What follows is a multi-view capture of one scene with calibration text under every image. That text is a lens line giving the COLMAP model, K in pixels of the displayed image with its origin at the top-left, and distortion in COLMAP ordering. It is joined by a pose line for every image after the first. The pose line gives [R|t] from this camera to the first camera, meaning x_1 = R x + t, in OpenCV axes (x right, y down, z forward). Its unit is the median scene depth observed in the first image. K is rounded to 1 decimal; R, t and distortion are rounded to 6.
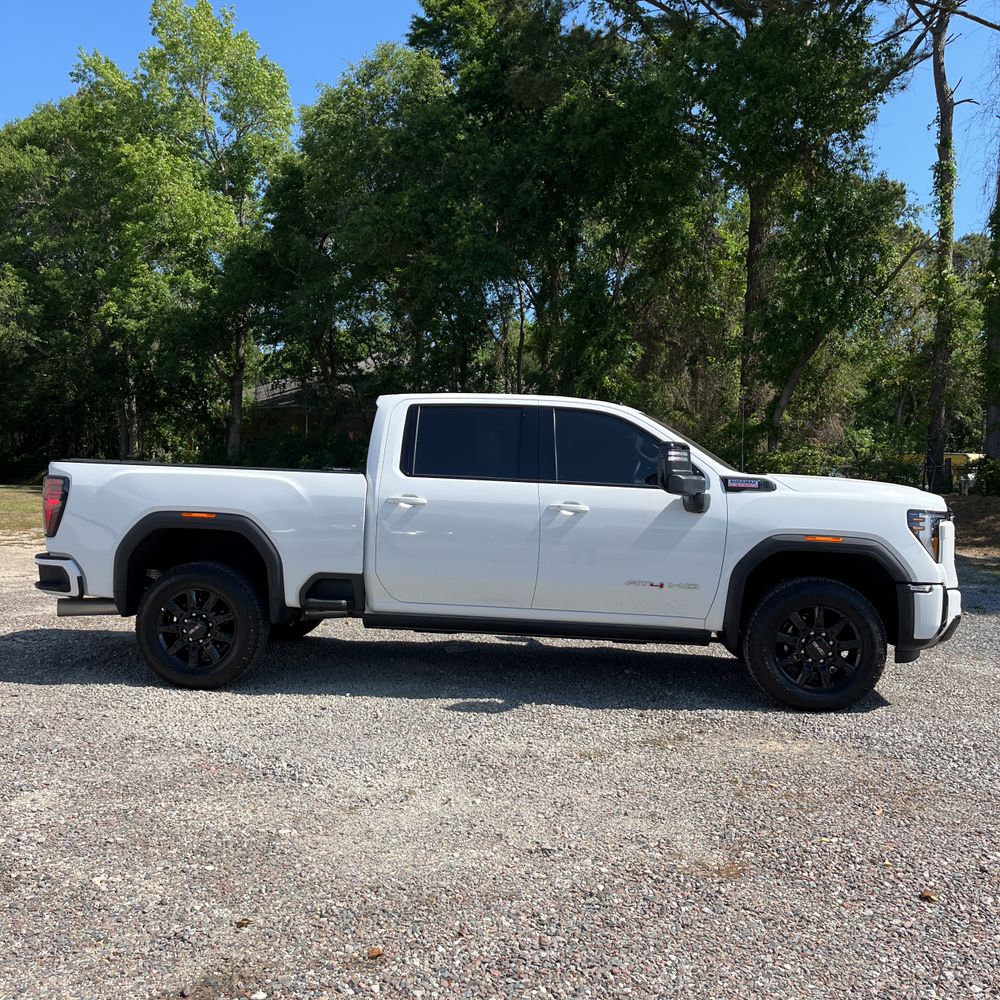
lens RADIAL K [[1023.6, 0, 495.6], [0, 1023.6, 503.2], [0, 0, 1]] dist [0.025348, 0.000000]
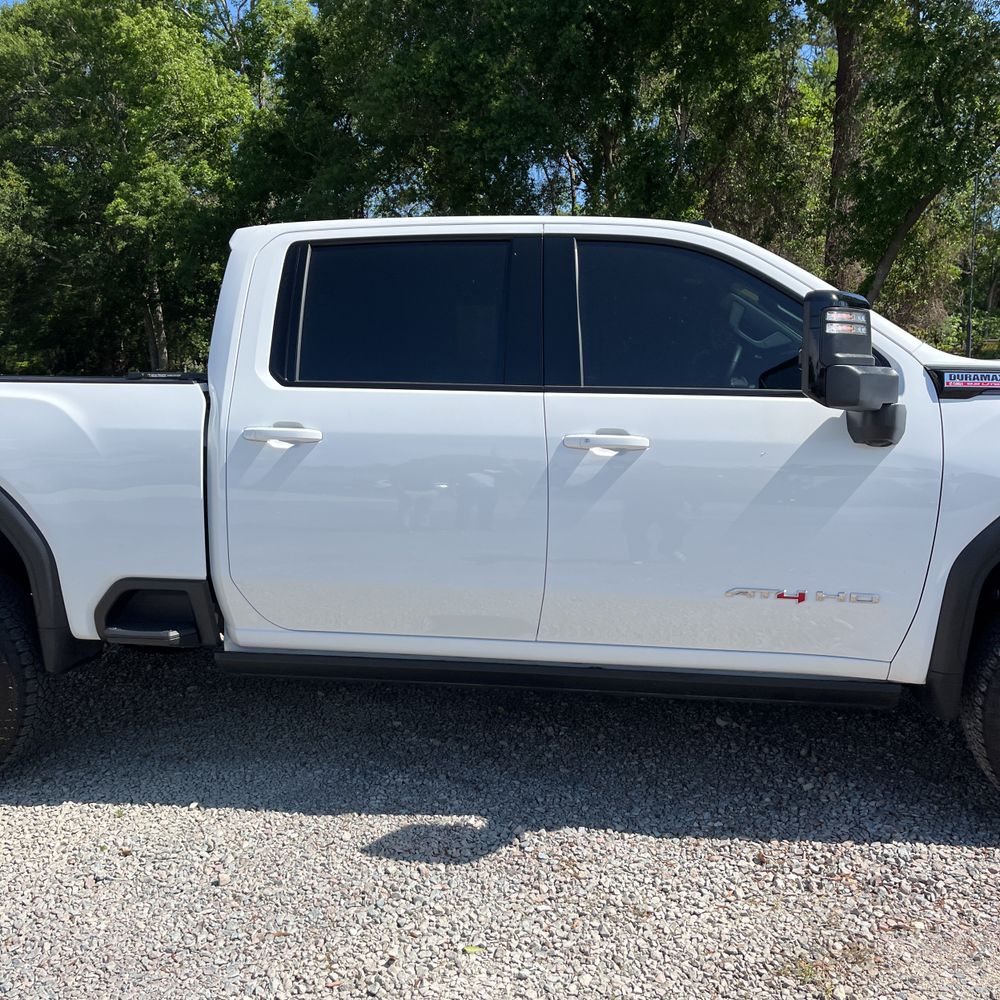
lens RADIAL K [[1023.6, 0, 495.8], [0, 1023.6, 508.9], [0, 0, 1]] dist [0.025348, 0.000000]
pose [[0.997924, -0.021501, -0.060705, 0.011148], [0.027345, 0.994895, 0.097139, -0.002896], [0.058306, -0.098597, 0.993418, 0.119230]]
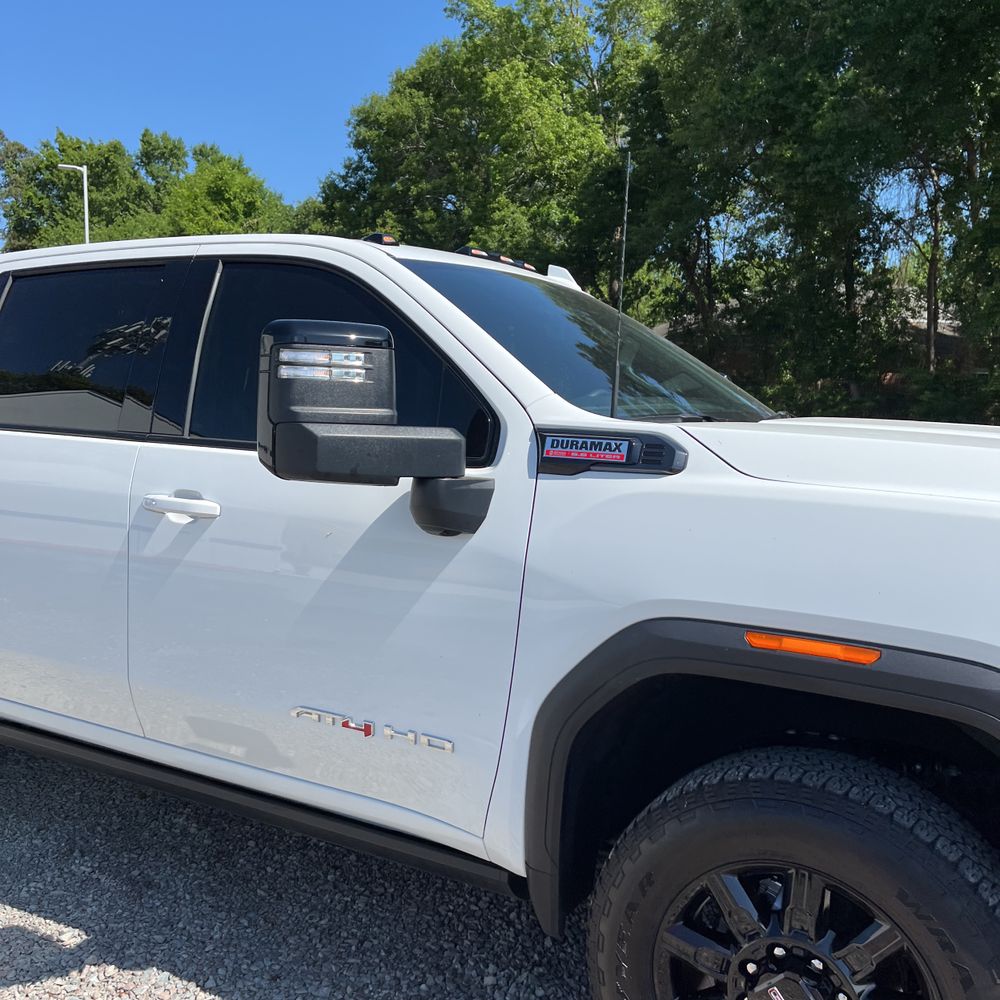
lens RADIAL K [[1023.6, 0, 494.6], [0, 1023.6, 504.6], [0, 0, 1]] dist [0.025348, 0.000000]
pose [[0.907217, 0.034665, -0.419232, 0.080999], [-0.011208, 0.998237, 0.058286, -0.004745], [0.420514, -0.048179, 0.906006, 0.160807]]
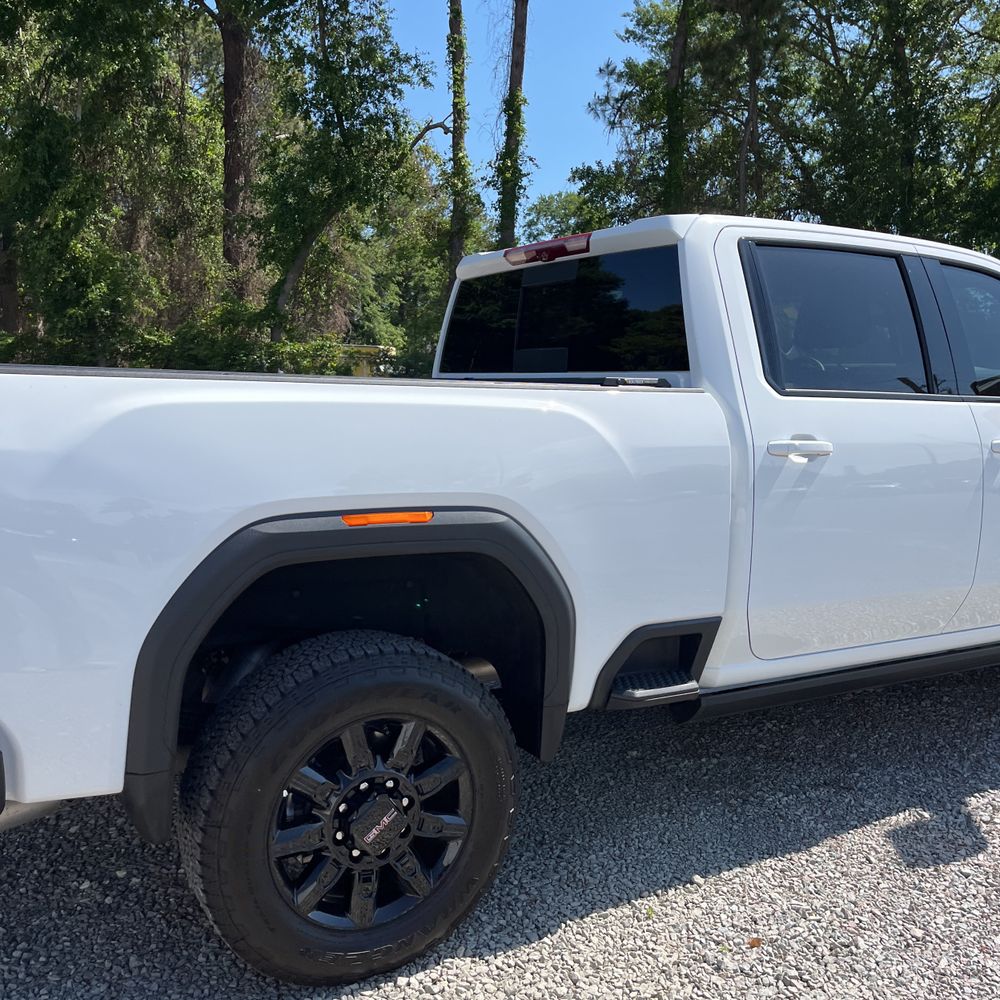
lens RADIAL K [[1023.6, 0, 498.3], [0, 1023.6, 503.0], [0, 0, 1]] dist [0.025348, 0.000000]
pose [[0.815271, -0.083197, 0.573072, -0.110904], [0.022184, 0.993386, 0.112658, -0.007888], [-0.578654, -0.079134, 0.811725, 0.165559]]
